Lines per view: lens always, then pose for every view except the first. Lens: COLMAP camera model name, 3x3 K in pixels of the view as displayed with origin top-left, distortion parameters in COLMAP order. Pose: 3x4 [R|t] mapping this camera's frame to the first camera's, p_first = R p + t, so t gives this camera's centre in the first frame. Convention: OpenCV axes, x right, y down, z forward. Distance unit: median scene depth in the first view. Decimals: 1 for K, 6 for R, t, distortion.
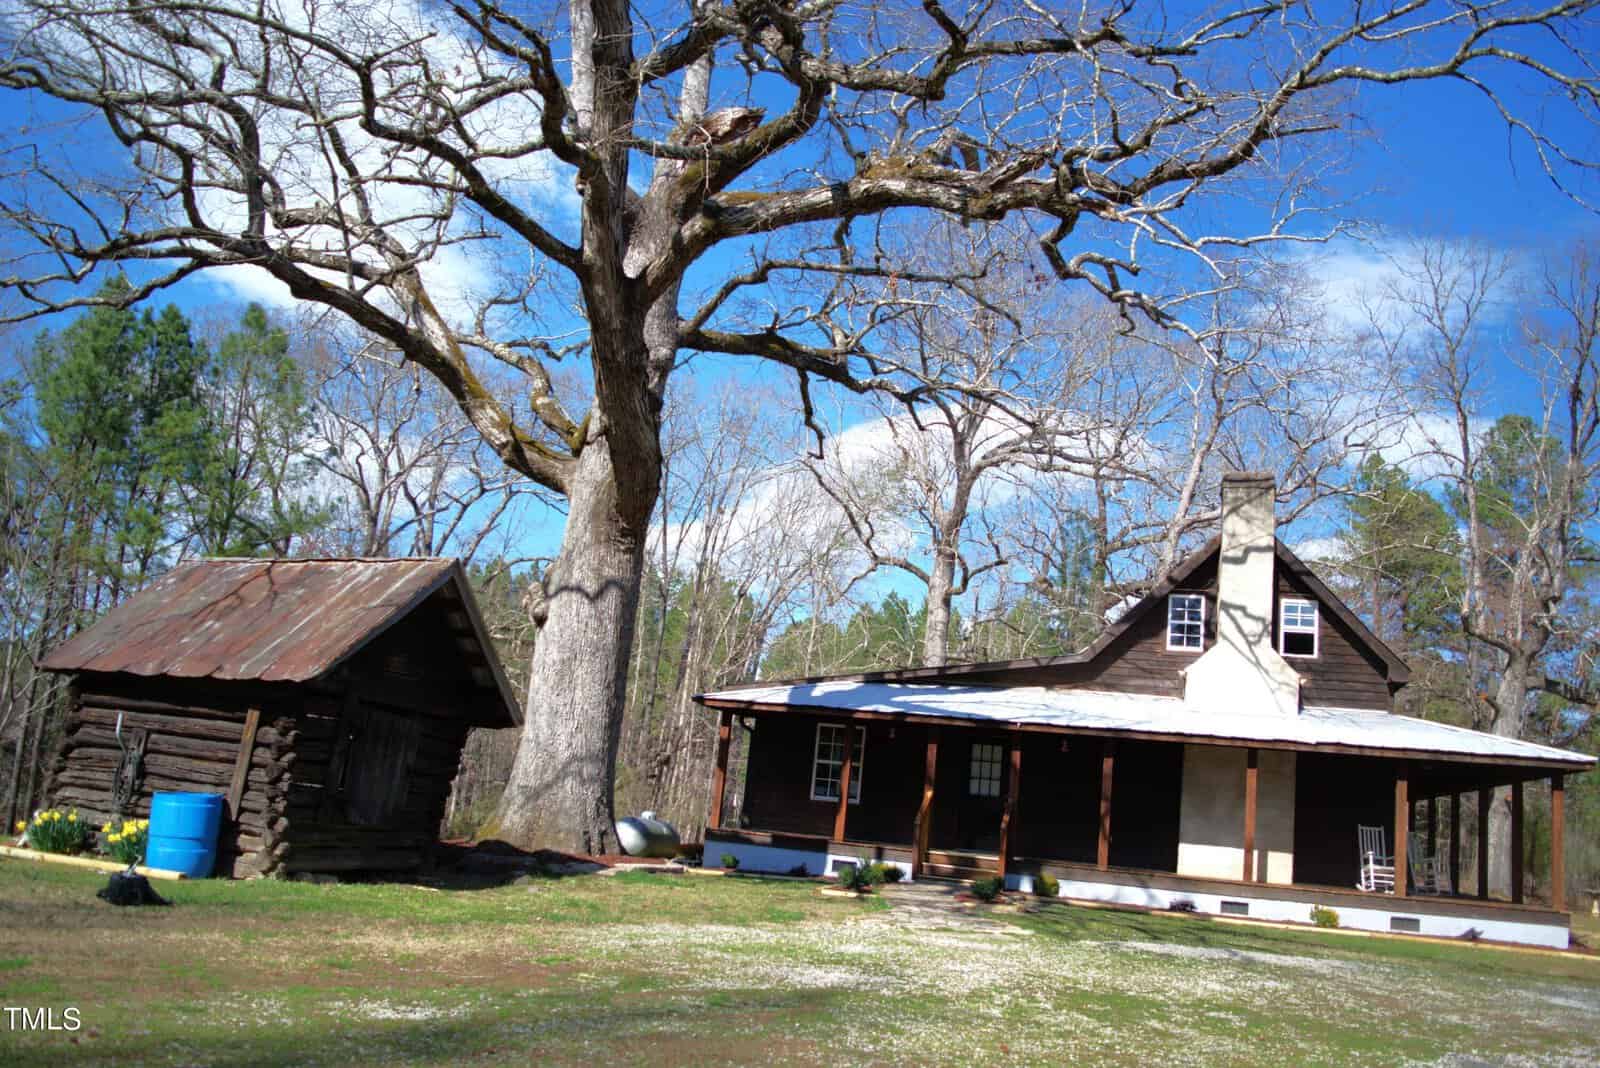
lens RADIAL K [[1250.6, 0, 800.0], [0, 1250.6, 534.0], [0, 0, 1]] dist [-0.093348, 0.012365]
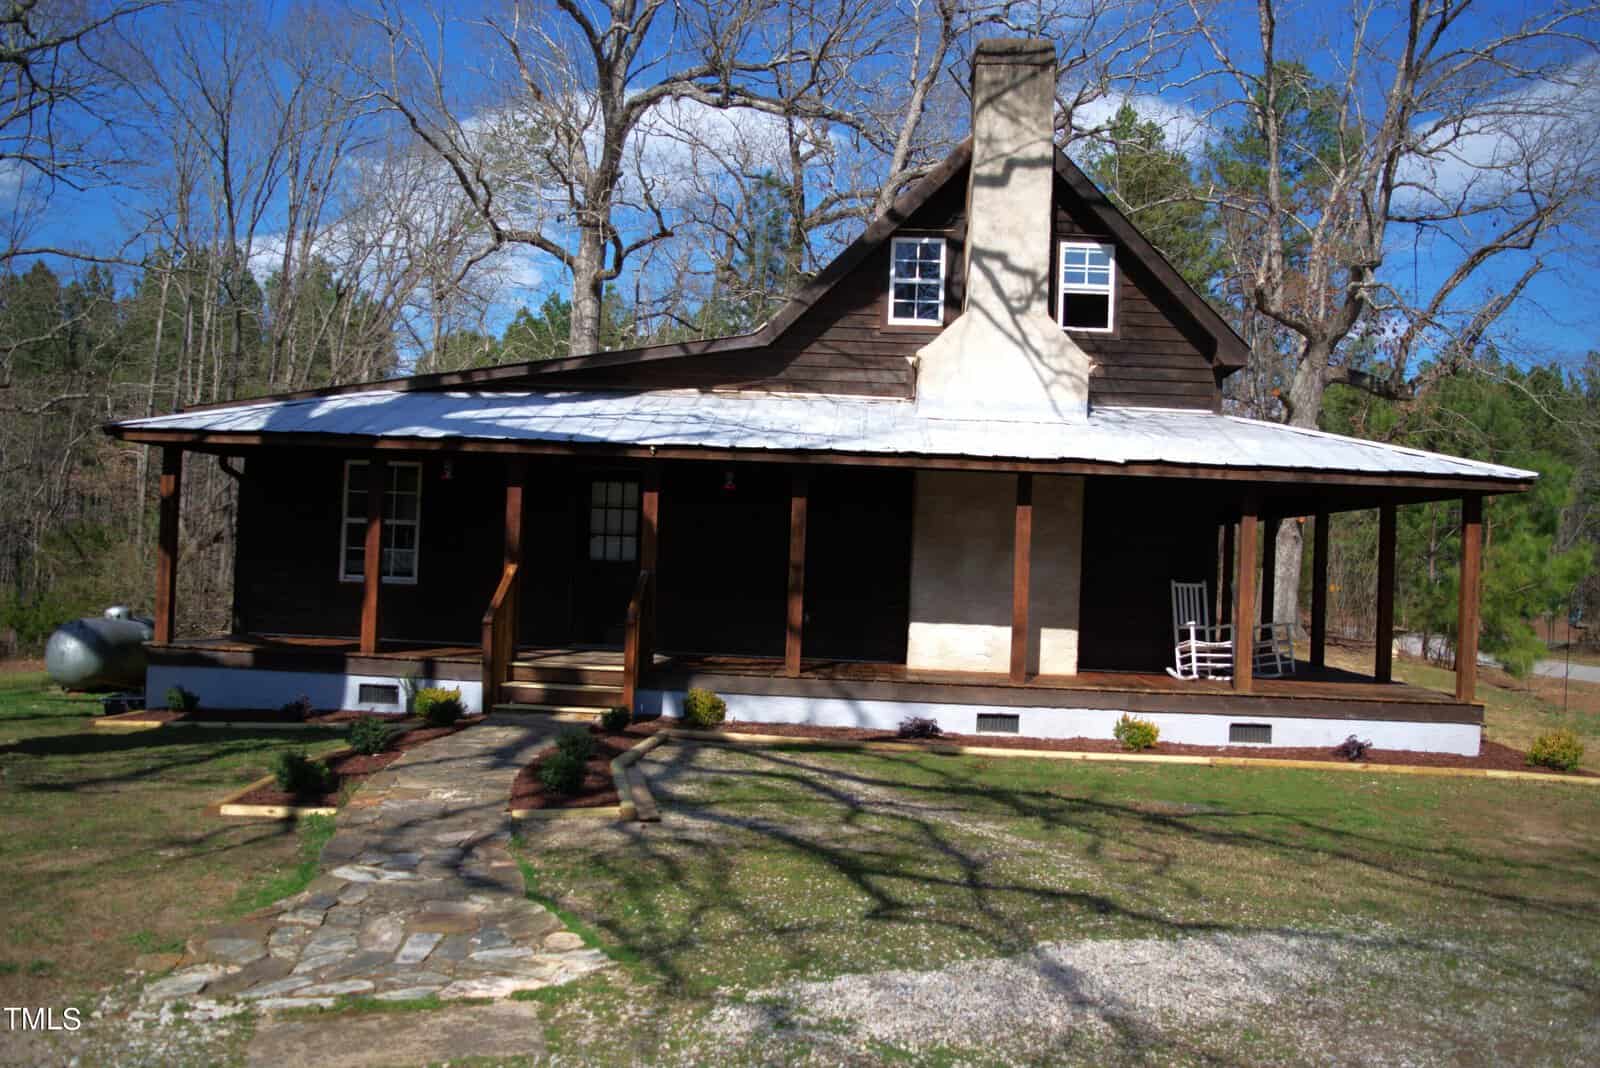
lens RADIAL K [[1382.2, 0, 800.0], [0, 1382.2, 534.0], [0, 0, 1]] dist [-0.085630, 0.006379]
pose [[0.972241, -0.057975, 0.226685, 0.085068], [0.008668, 0.977077, 0.212711, 0.048244], [-0.233821, -0.204842, 0.950457, 0.316176]]
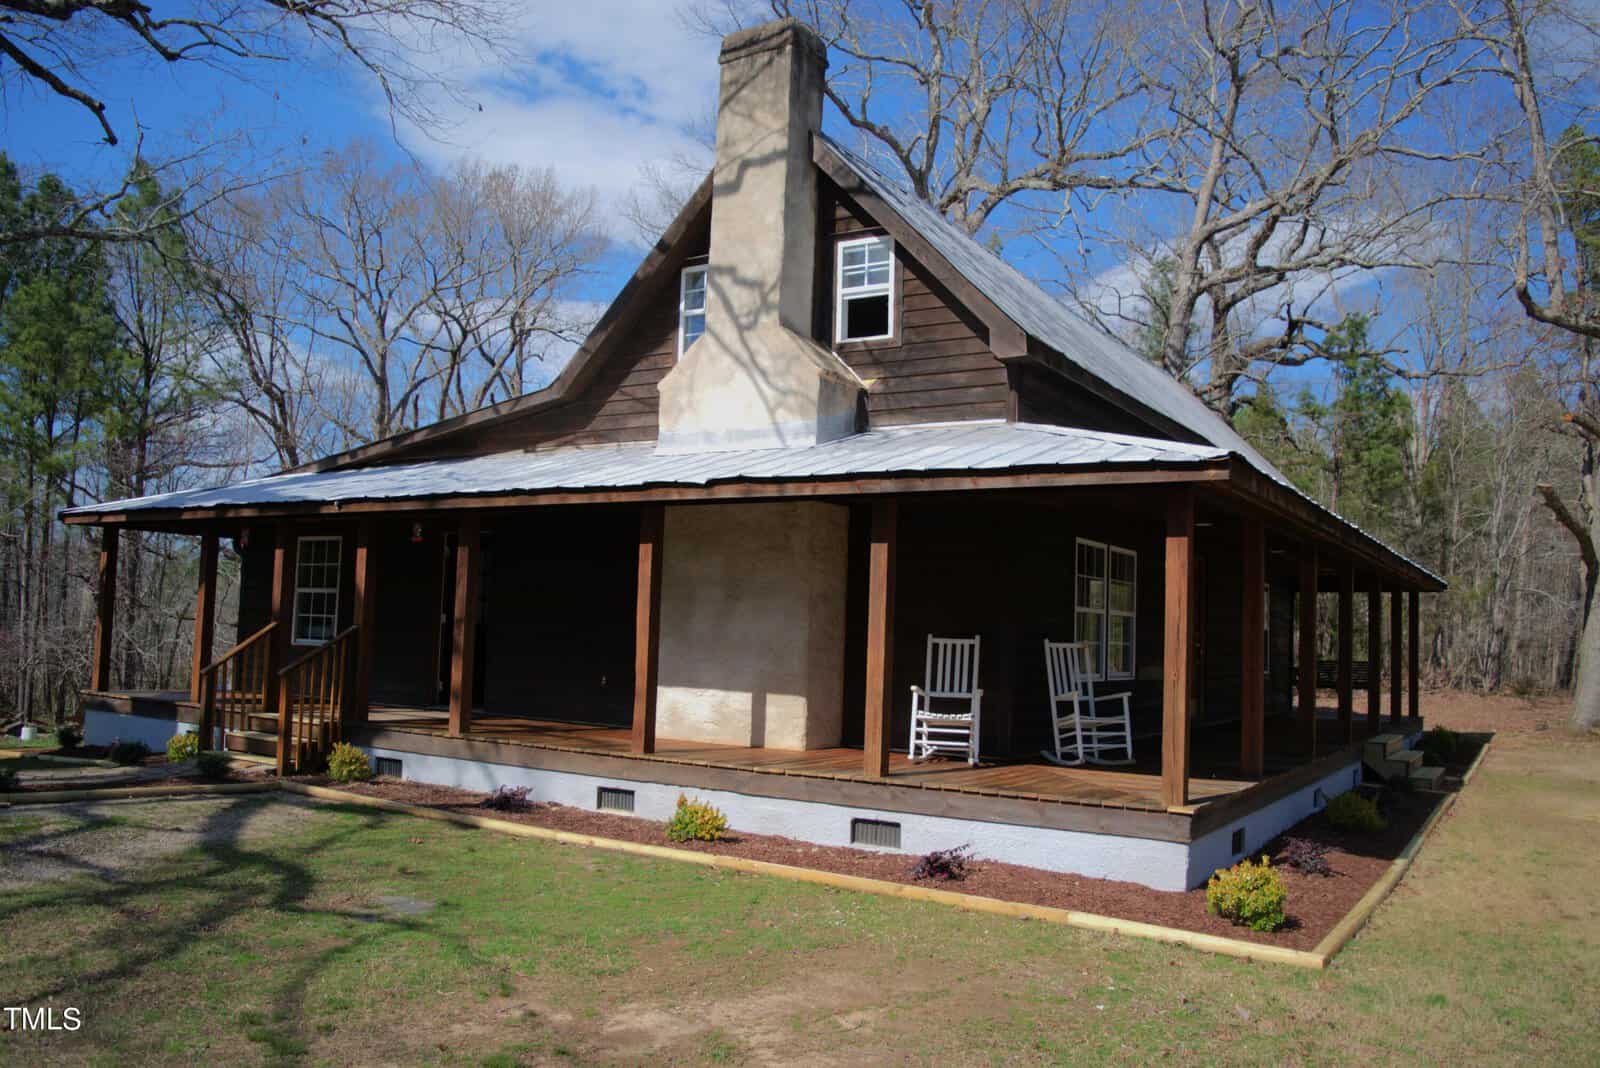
lens RADIAL K [[1250.6, 0, 800.0], [0, 1250.6, 534.0], [0, 0, 1]] dist [-0.093348, 0.012365]
pose [[0.958143, -0.091344, -0.271326, 0.518102], [0.121828, 0.987732, 0.097689, 0.126569], [0.259074, -0.126656, 0.957517, 0.443199]]
